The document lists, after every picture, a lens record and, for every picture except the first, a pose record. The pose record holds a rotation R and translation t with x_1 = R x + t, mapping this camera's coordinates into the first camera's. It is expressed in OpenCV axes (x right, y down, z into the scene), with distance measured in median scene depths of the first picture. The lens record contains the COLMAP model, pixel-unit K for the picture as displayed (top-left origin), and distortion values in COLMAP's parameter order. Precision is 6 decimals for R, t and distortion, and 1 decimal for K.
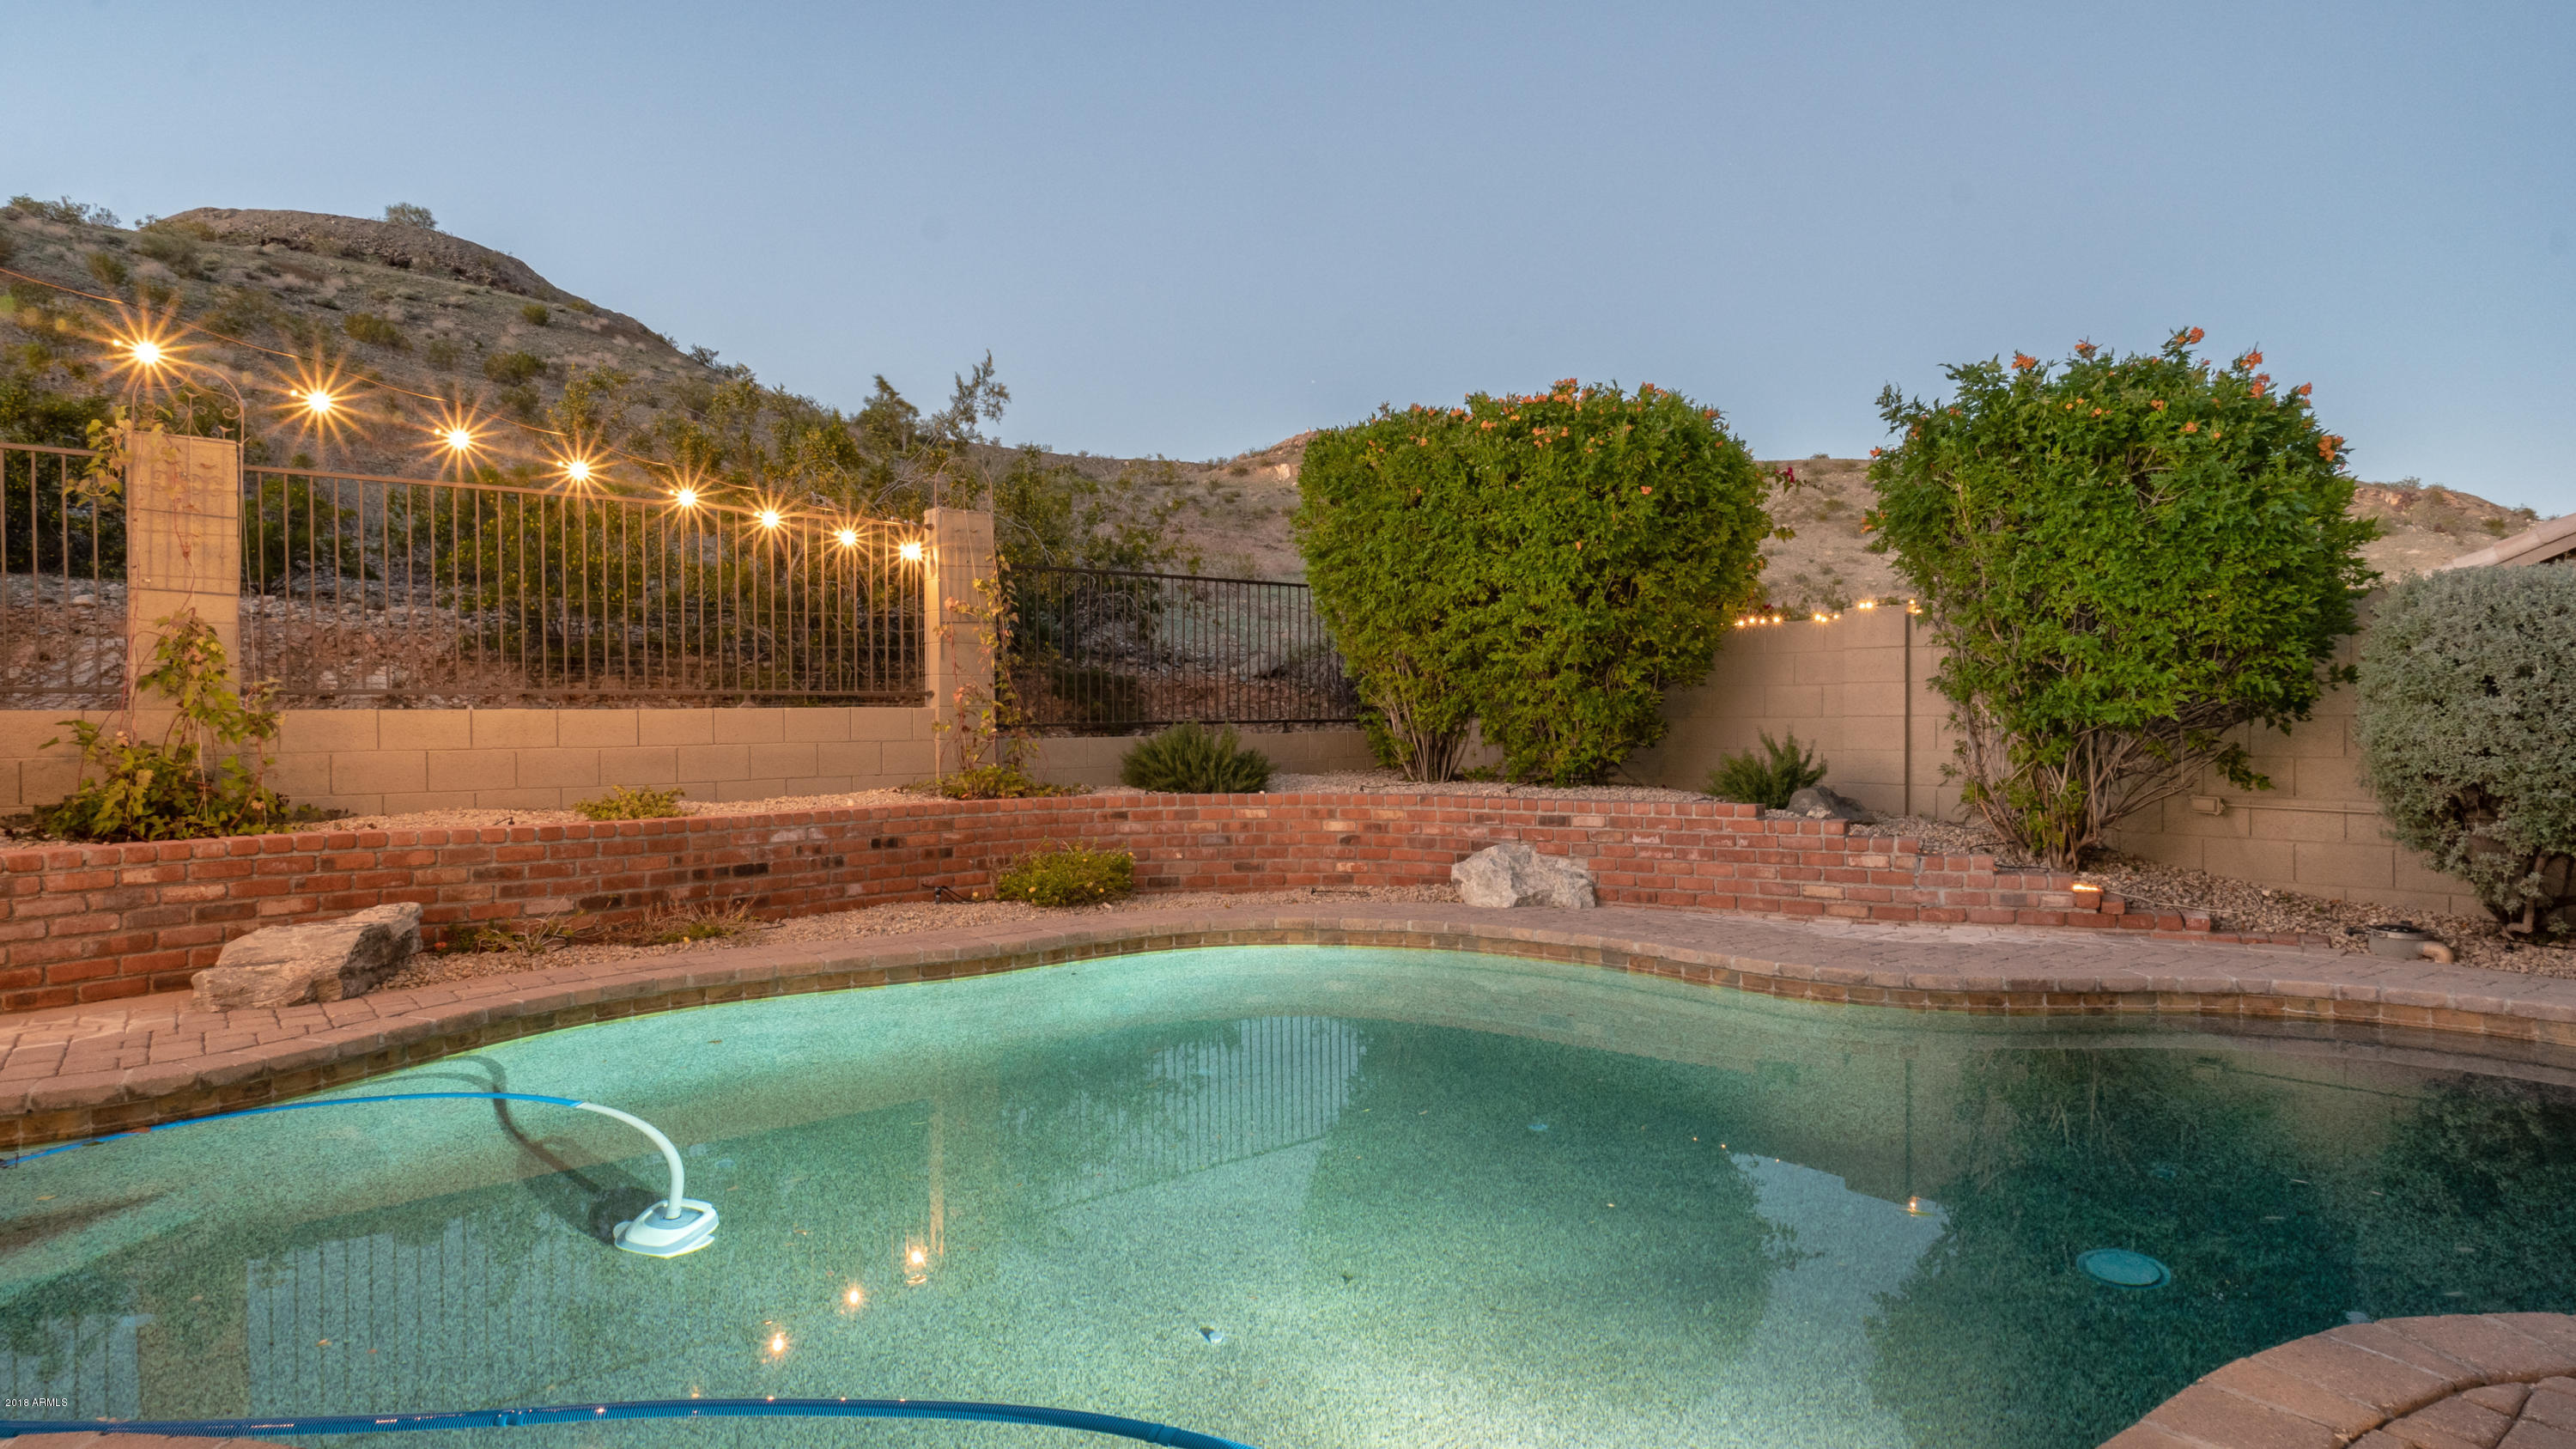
lens RADIAL K [[1433.4, 0, 1286.1], [0, 1433.4, 729.8], [0, 0, 1]] dist [0.007803, 0.000686]
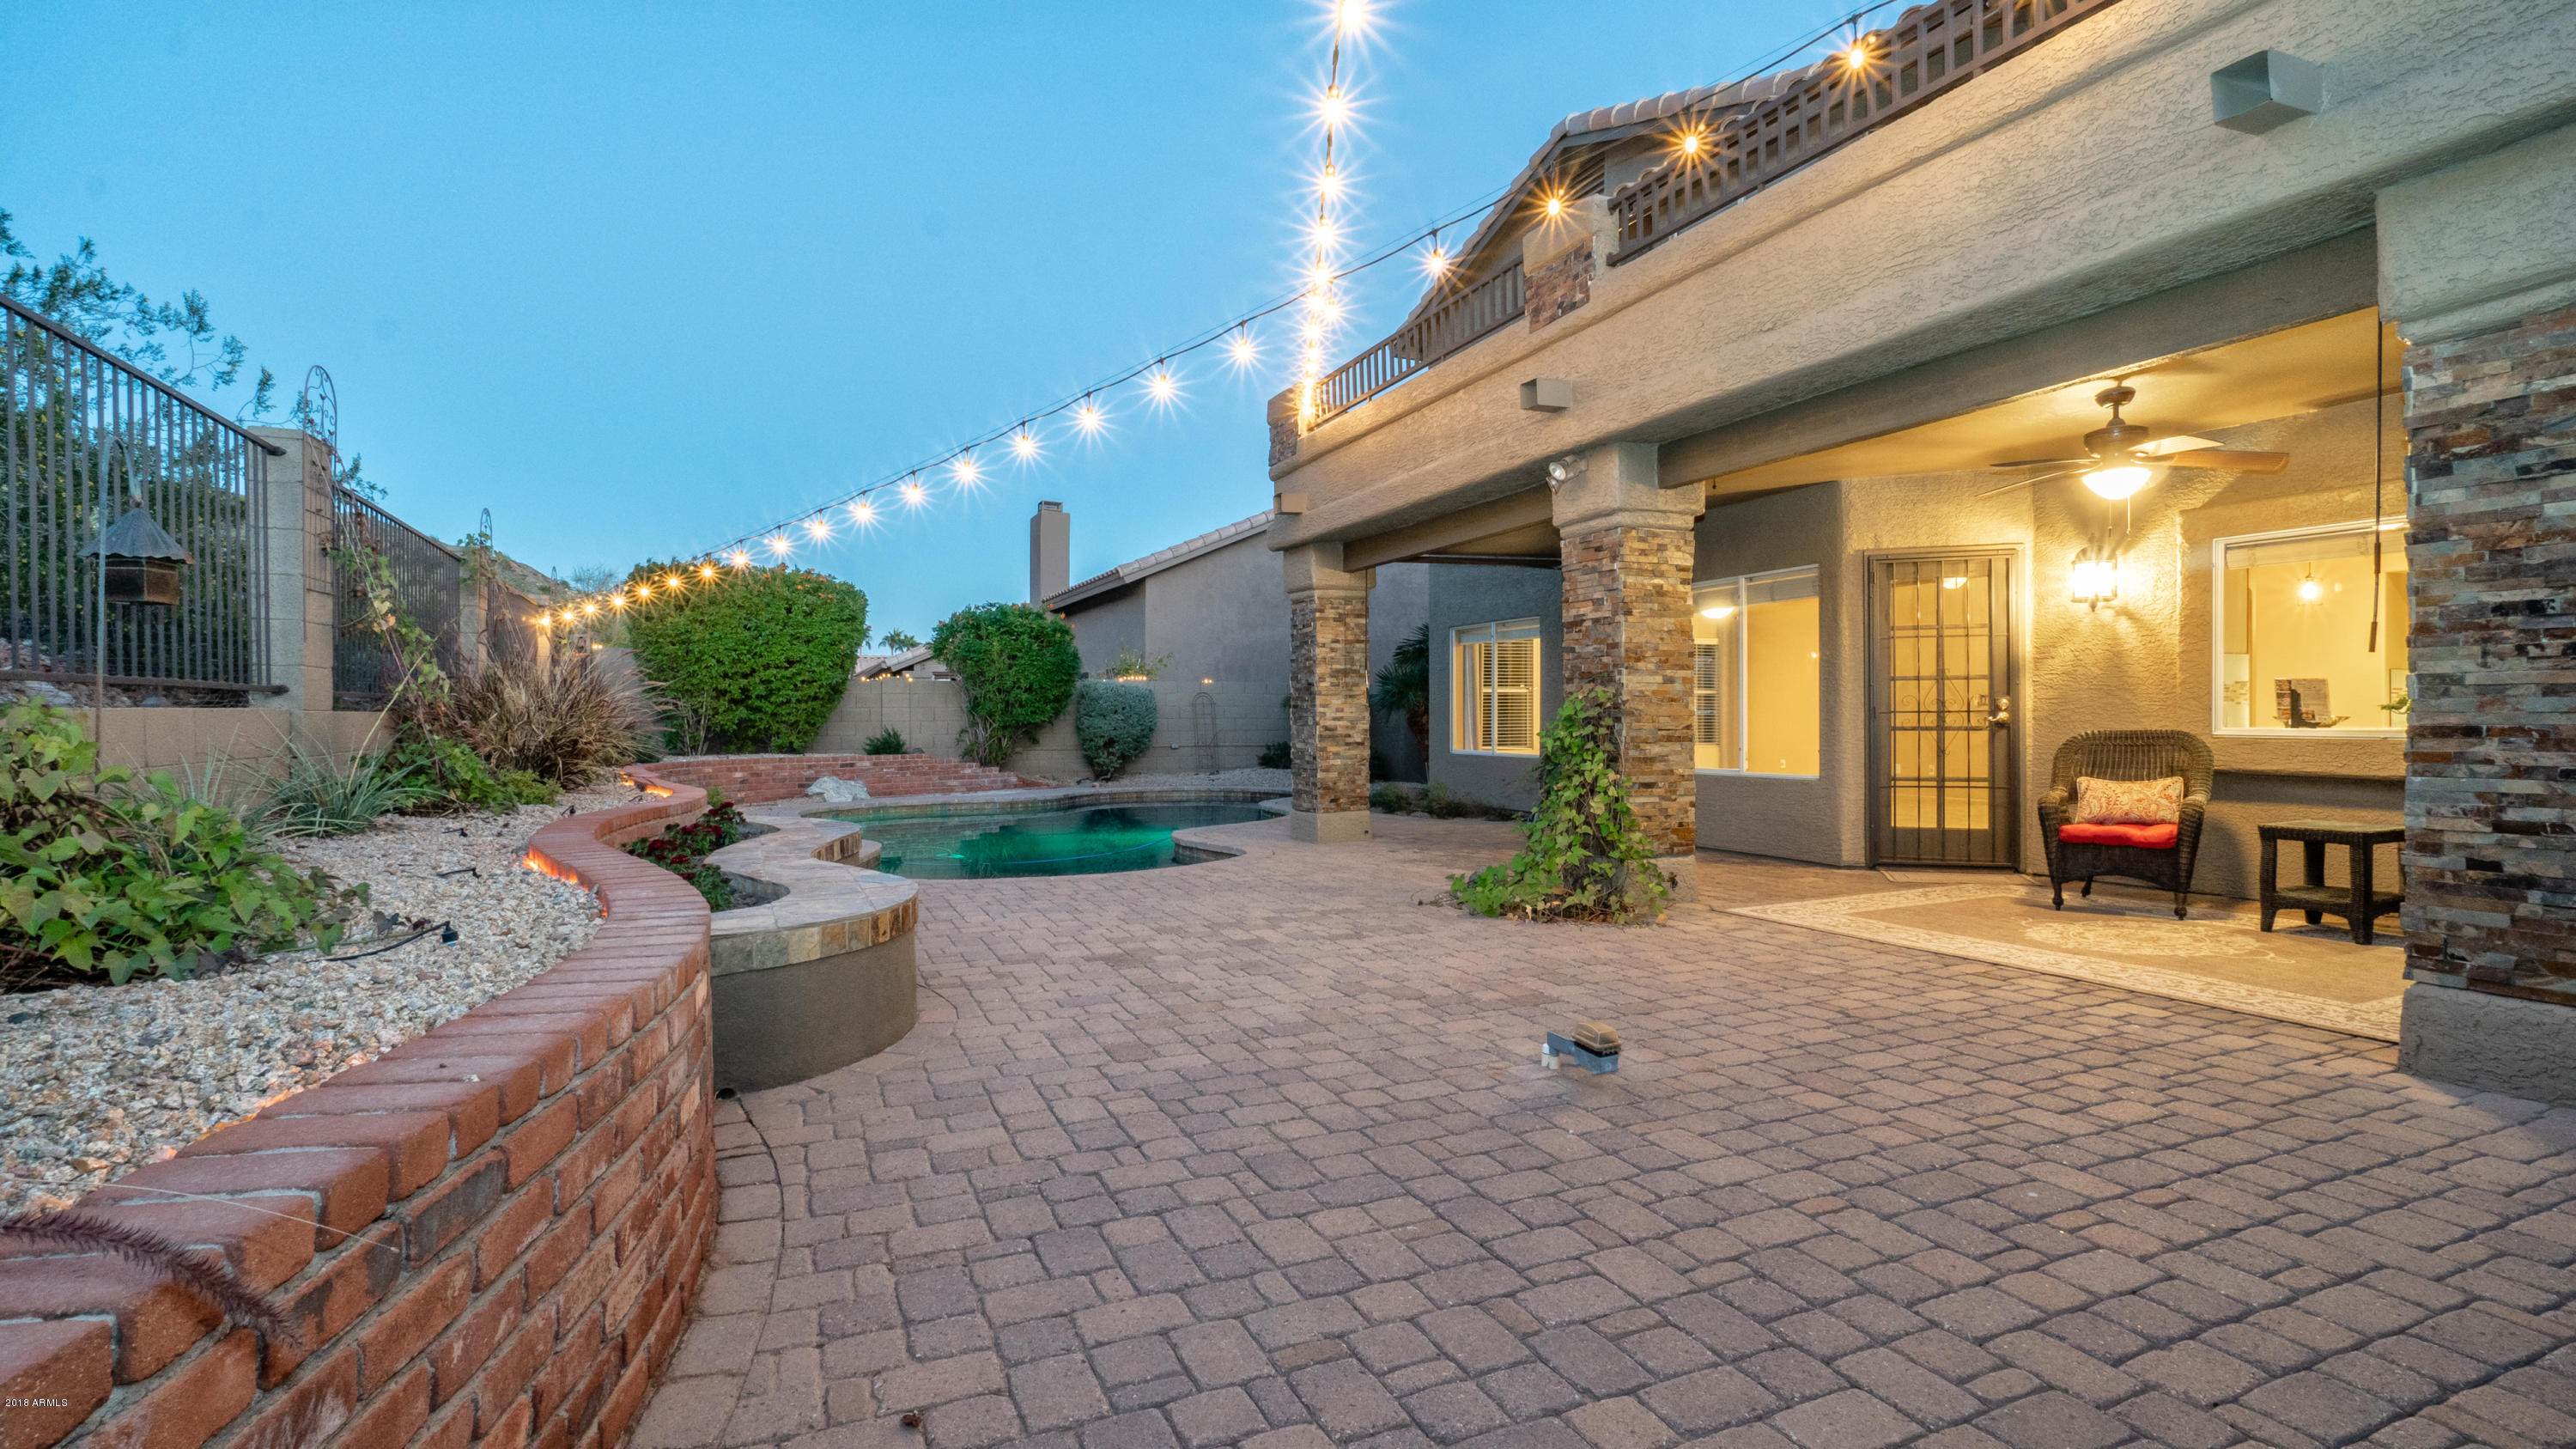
lens RADIAL K [[1166.1, 0, 1295.2], [0, 1166.1, 725.9], [0, 0, 1]] dist [0.001466, 0.000014]
pose [[0.277232, -0.003513, 0.960797, -1.466999], [0.014389, 0.999896, -0.000496, 0.011147], [-0.960695, 0.013962, 0.277254, -0.235844]]
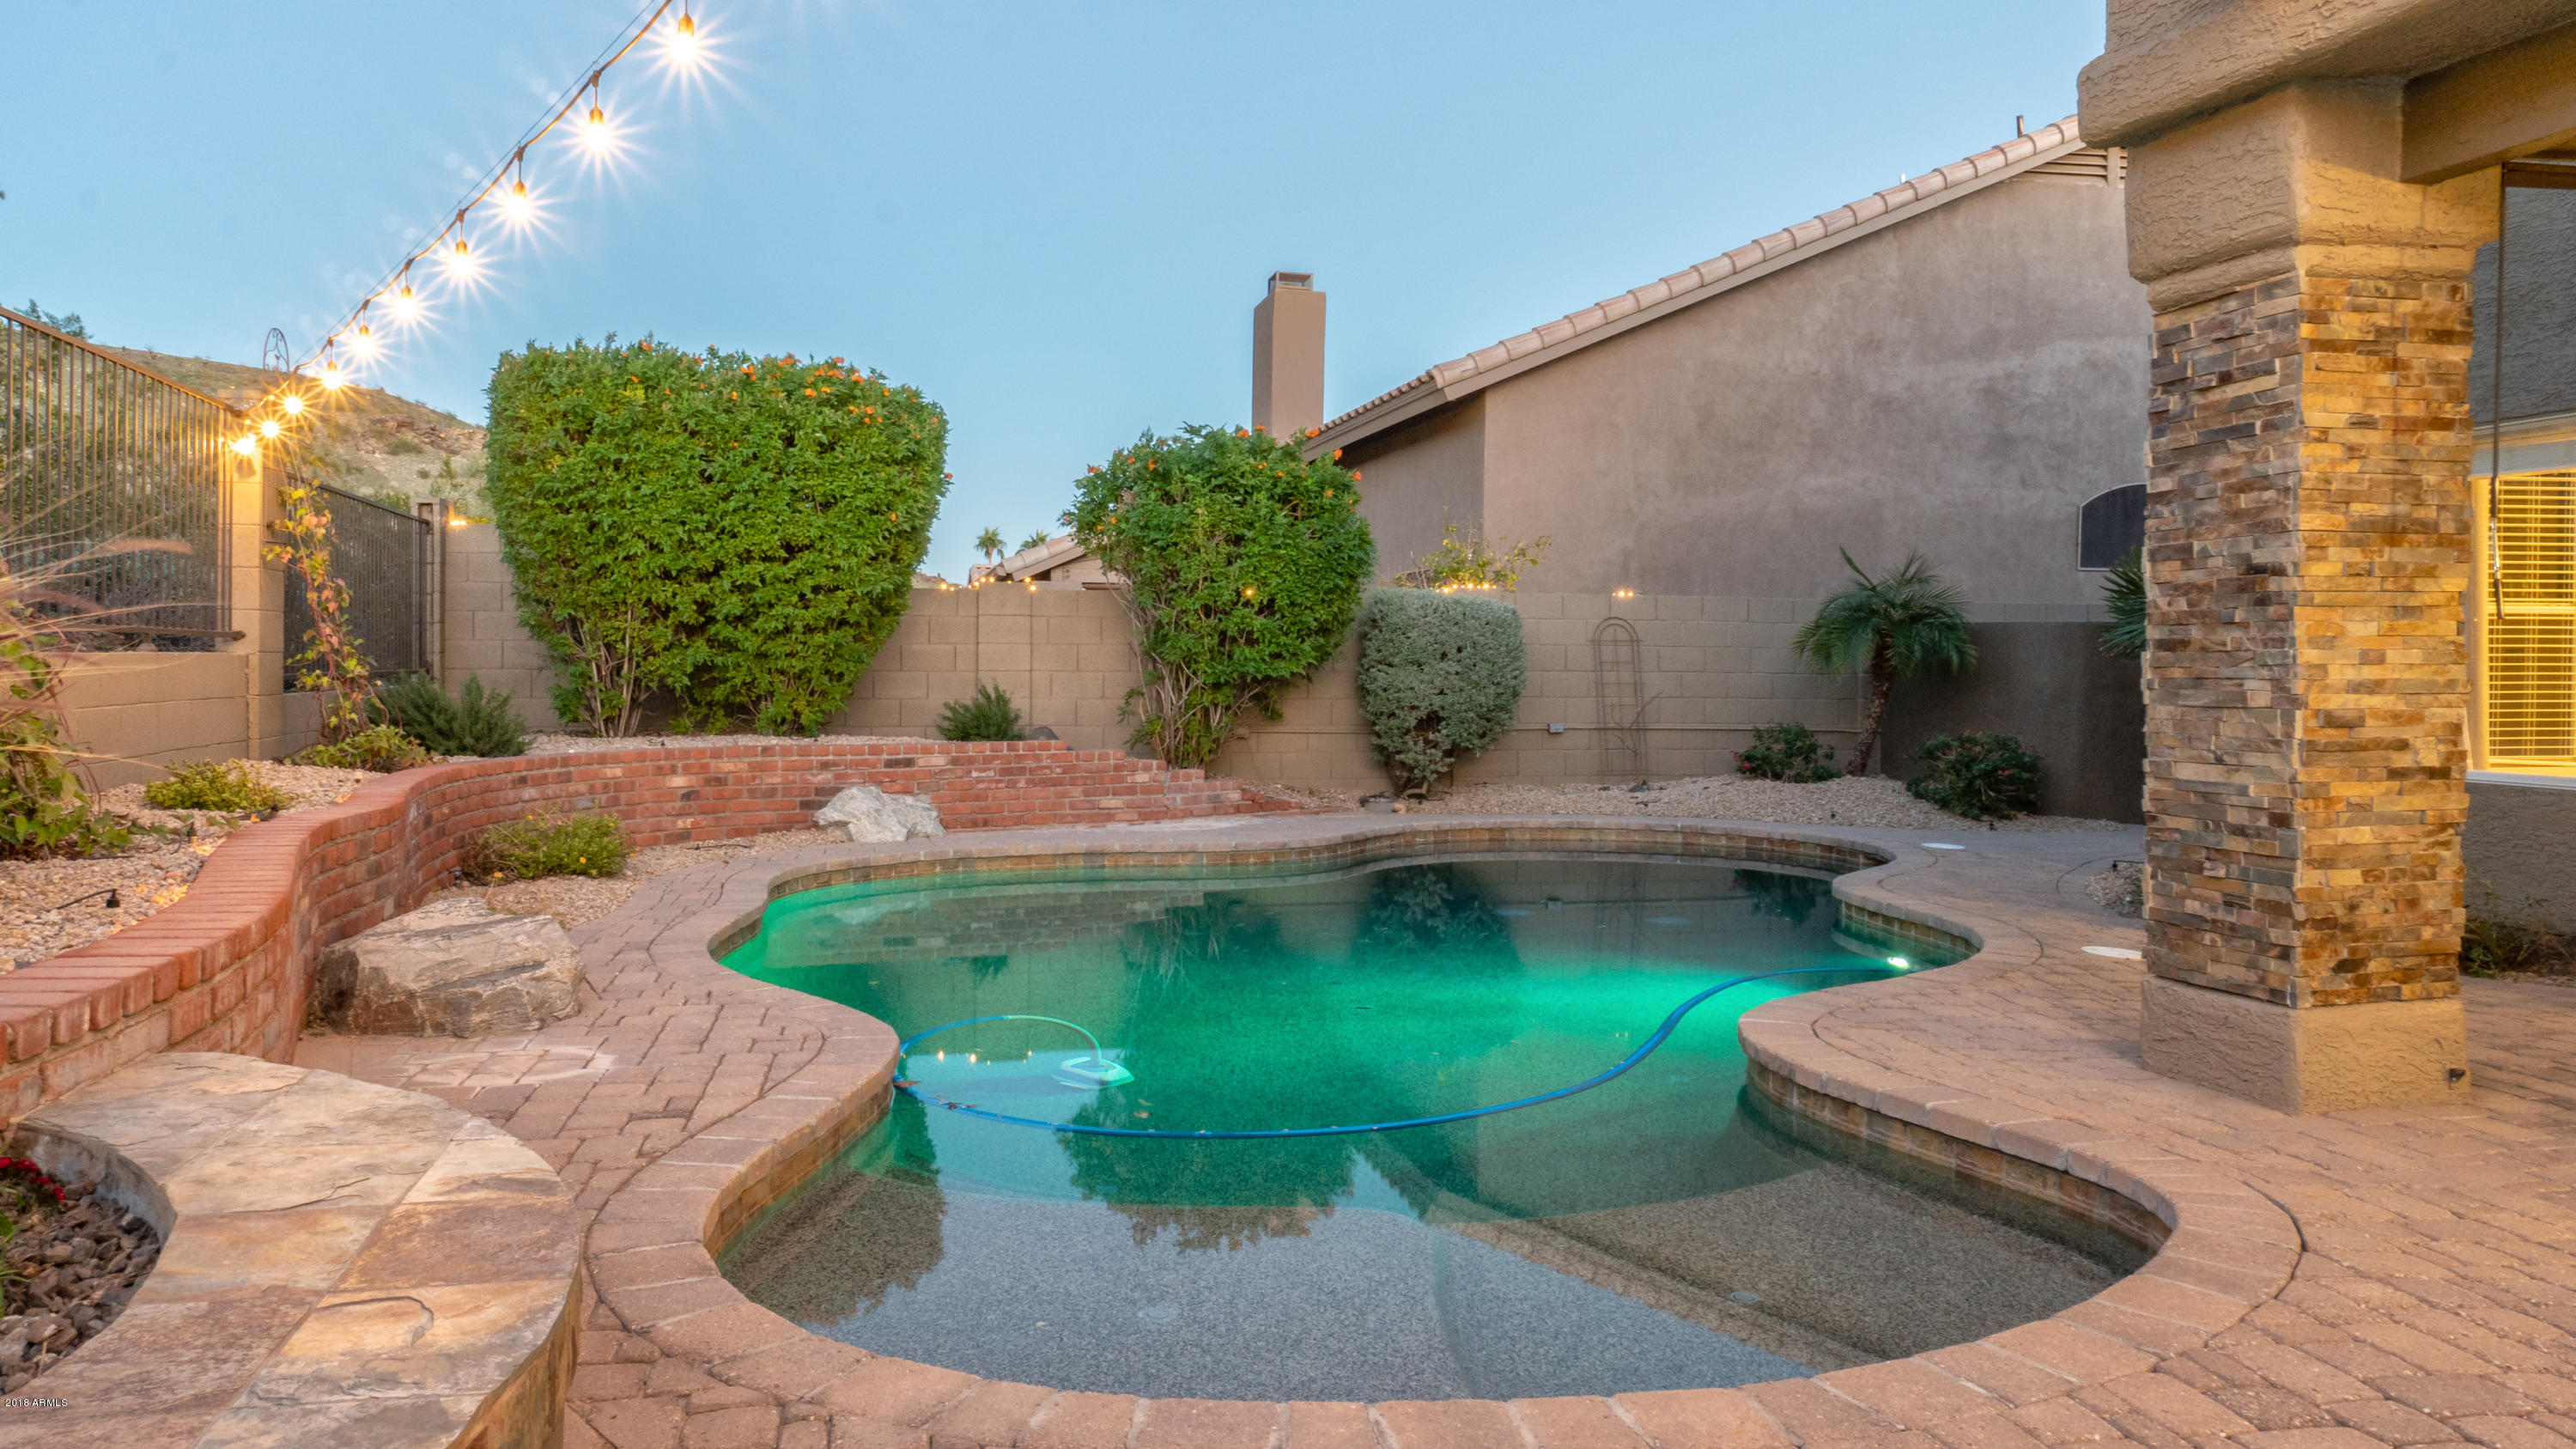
lens RADIAL K [[1760.9, 0, 1224.0], [0, 1760.9, 683.7], [0, 0, 1]] dist [0.001609, 0.000254]
pose [[0.484899, -0.002252, 0.874567, -0.909715], [0.002649, 0.999996, 0.001106, 0.000710], [-0.874566, 0.001781, 0.484903, 0.113503]]
